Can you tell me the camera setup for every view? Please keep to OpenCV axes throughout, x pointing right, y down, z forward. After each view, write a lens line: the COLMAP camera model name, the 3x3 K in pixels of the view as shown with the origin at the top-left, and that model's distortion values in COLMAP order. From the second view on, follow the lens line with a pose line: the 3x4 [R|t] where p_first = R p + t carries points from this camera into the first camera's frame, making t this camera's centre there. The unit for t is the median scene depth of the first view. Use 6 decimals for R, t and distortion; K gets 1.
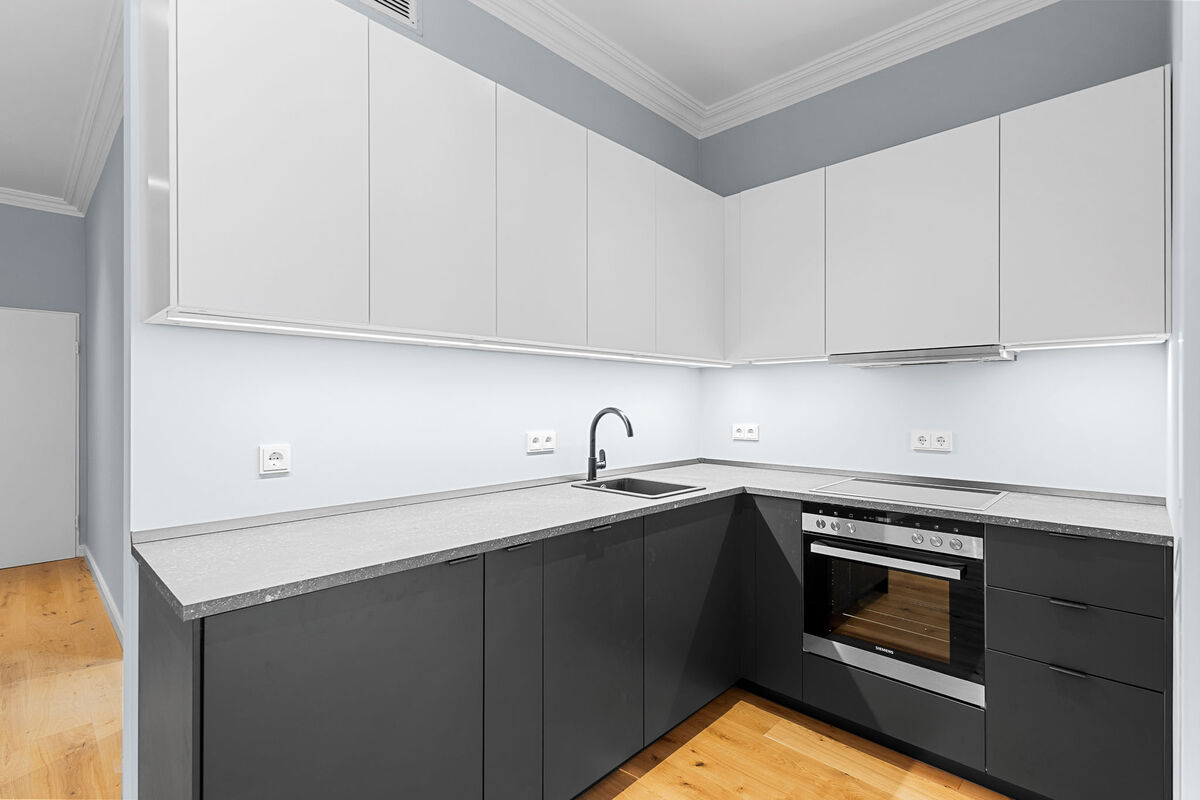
lens RADIAL K [[555.6, 0, 599.4], [0, 555.6, 403.5], [0, 0, 1]] dist [0.009807, -0.000816]
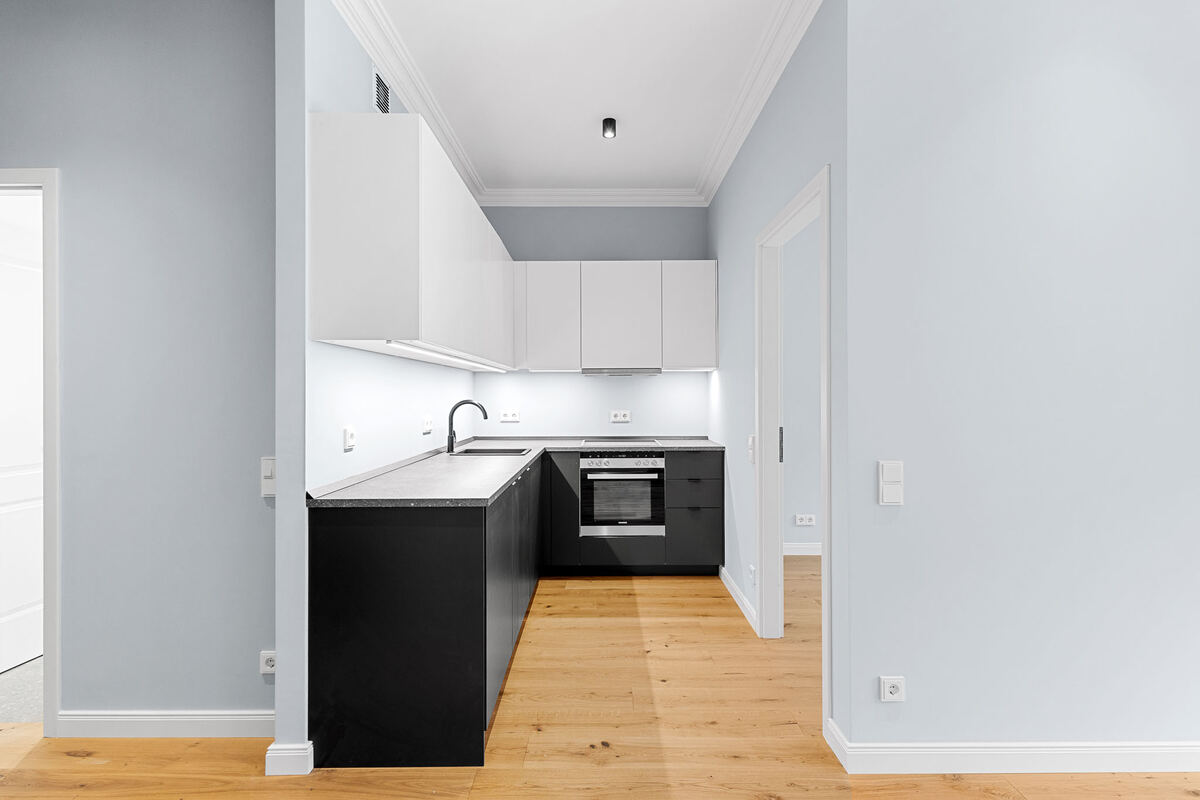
lens RADIAL K [[551.8, 0, 600.8], [0, 551.8, 394.4], [0, 0, 1]] dist [0.004175, -0.000181]
pose [[0.721534, -0.002260, 0.692376, -0.802019], [0.004383, 0.999990, -0.001304, -0.004493], [-0.692366, 0.003975, 0.721536, -0.312321]]
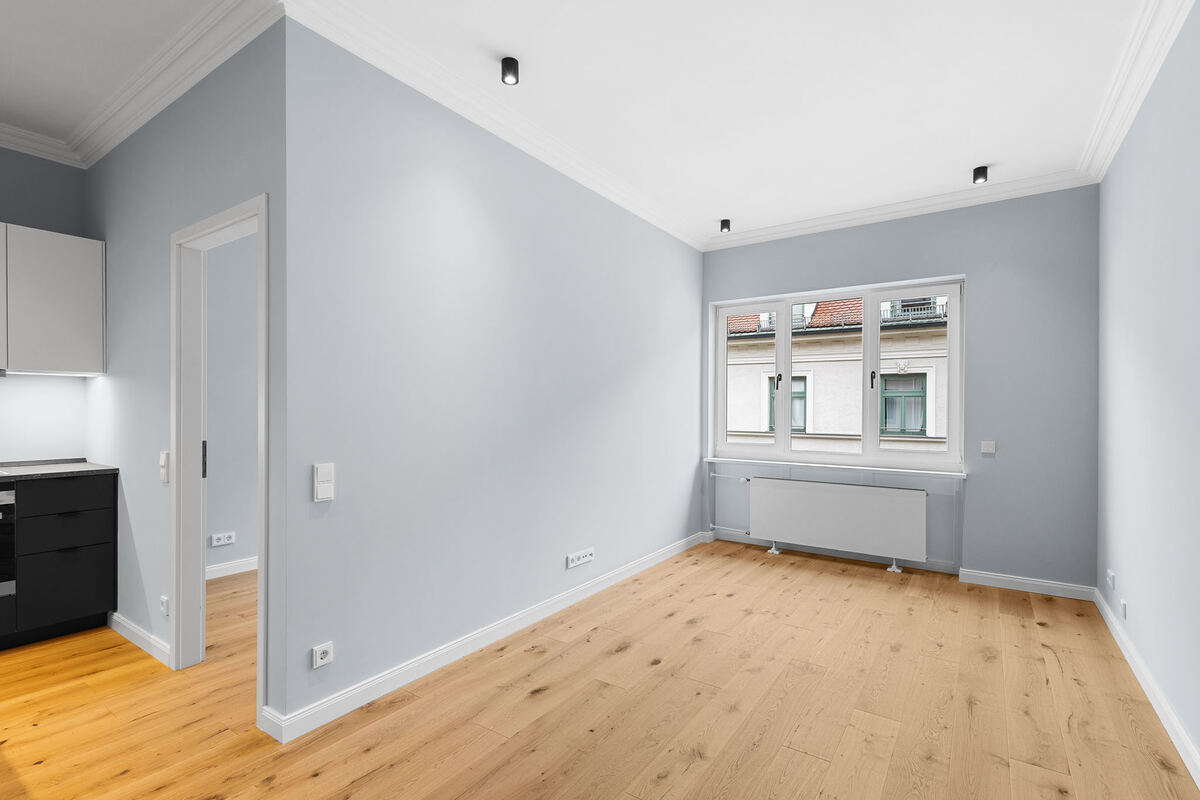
lens RADIAL K [[555.6, 0, 599.4], [0, 555.6, 403.5], [0, 0, 1]] dist [0.009807, -0.000816]
pose [[-0.163104, 0.005375, 0.986594, -0.986113], [-0.003074, 0.999978, -0.005956, -0.007002], [-0.986604, -0.004004, -0.163084, -0.339183]]
